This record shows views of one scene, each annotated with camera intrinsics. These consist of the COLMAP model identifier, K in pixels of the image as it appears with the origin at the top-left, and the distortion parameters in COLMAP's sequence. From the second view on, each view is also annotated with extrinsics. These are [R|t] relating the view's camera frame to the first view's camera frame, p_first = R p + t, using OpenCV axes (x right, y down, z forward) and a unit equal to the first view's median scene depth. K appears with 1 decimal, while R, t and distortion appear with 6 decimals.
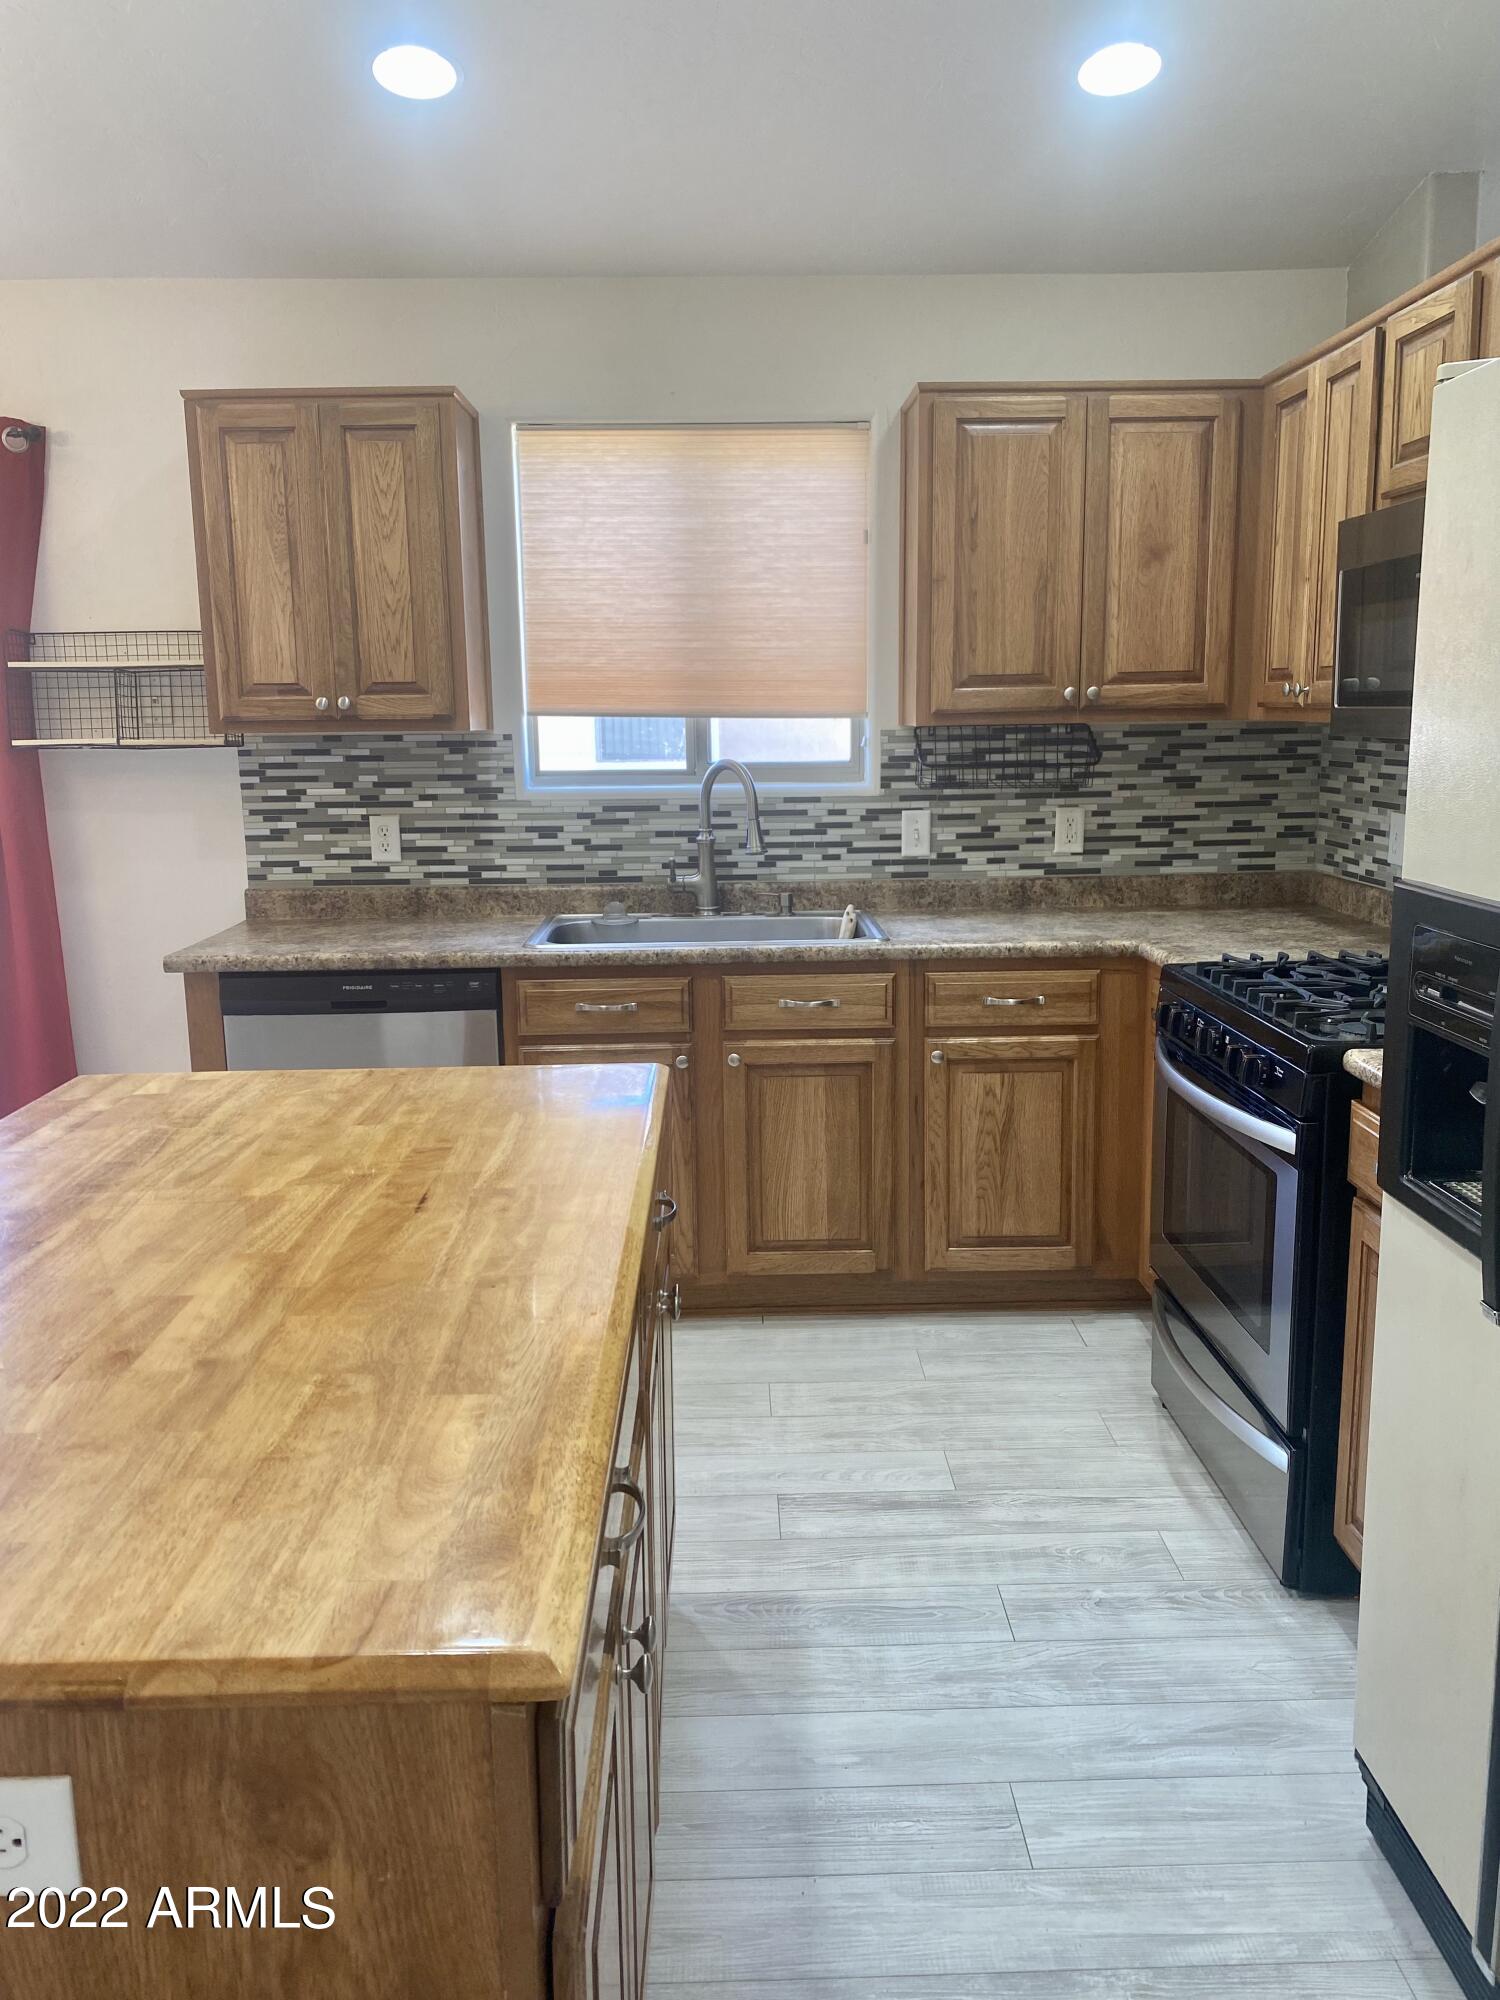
lens RADIAL K [[1533.6, 0, 750.0], [0, 1533.6, 1000.0], [0, 0, 1]] dist [0.154400, -0.347728]
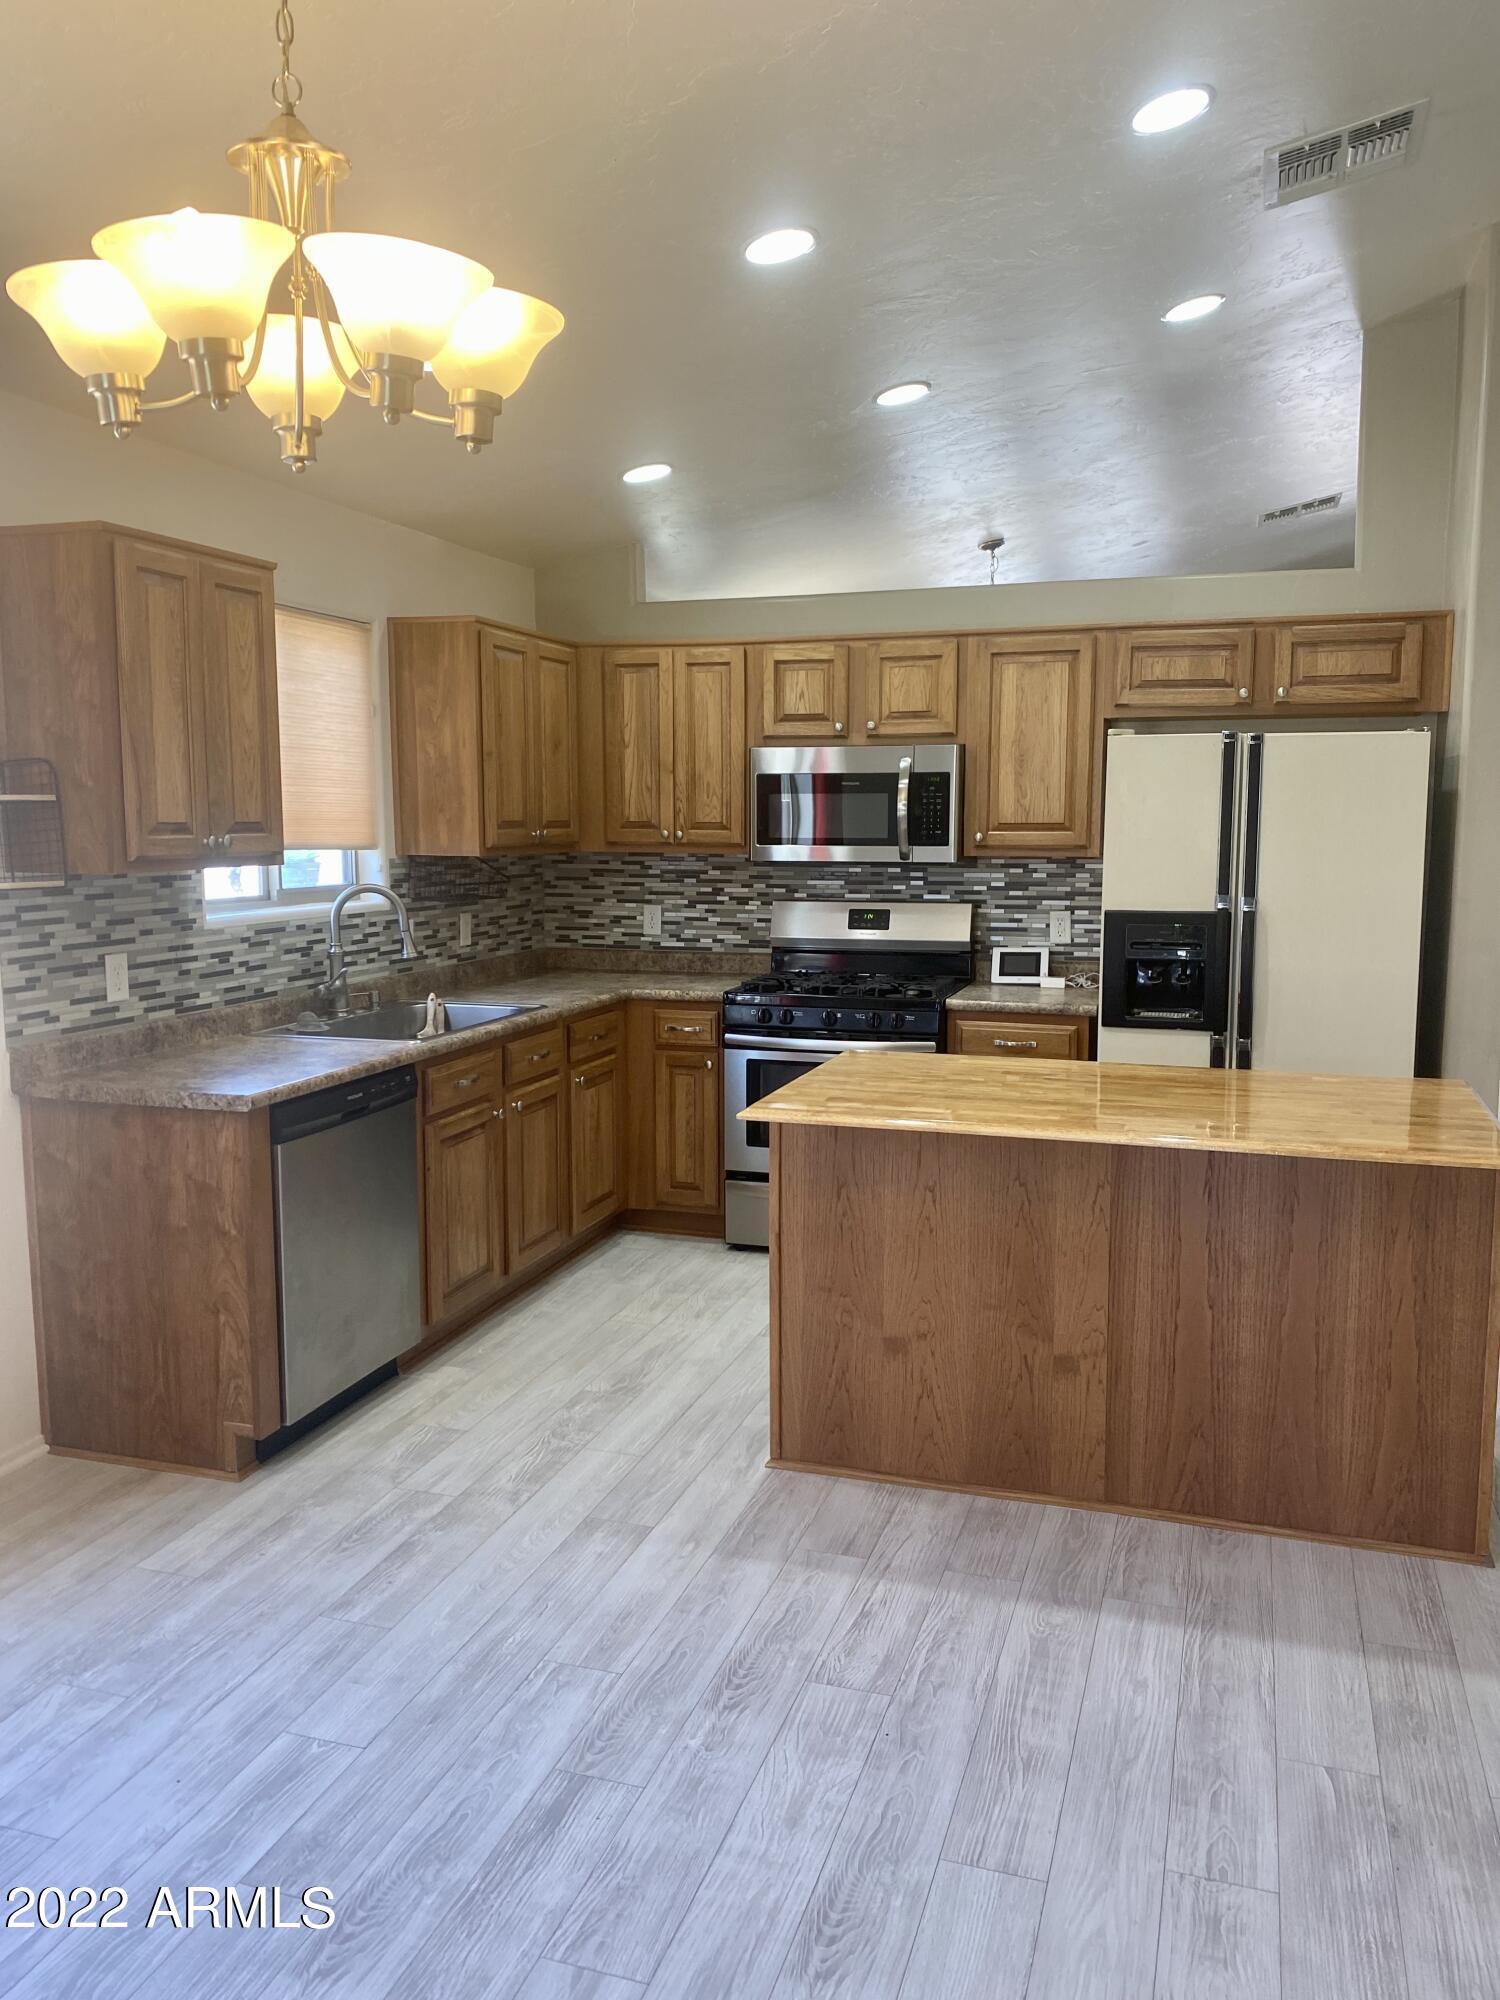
lens RADIAL K [[1538.2, 0, 743.6], [0, 1538.2, 994.5], [0, 0, 1]] dist [0.019325, -0.015367]
pose [[0.318838, -0.095643, 0.942971, -1.025989], [0.172635, 0.984114, 0.041445, -0.066085], [-0.931955, 0.149576, 0.330285, 0.316828]]
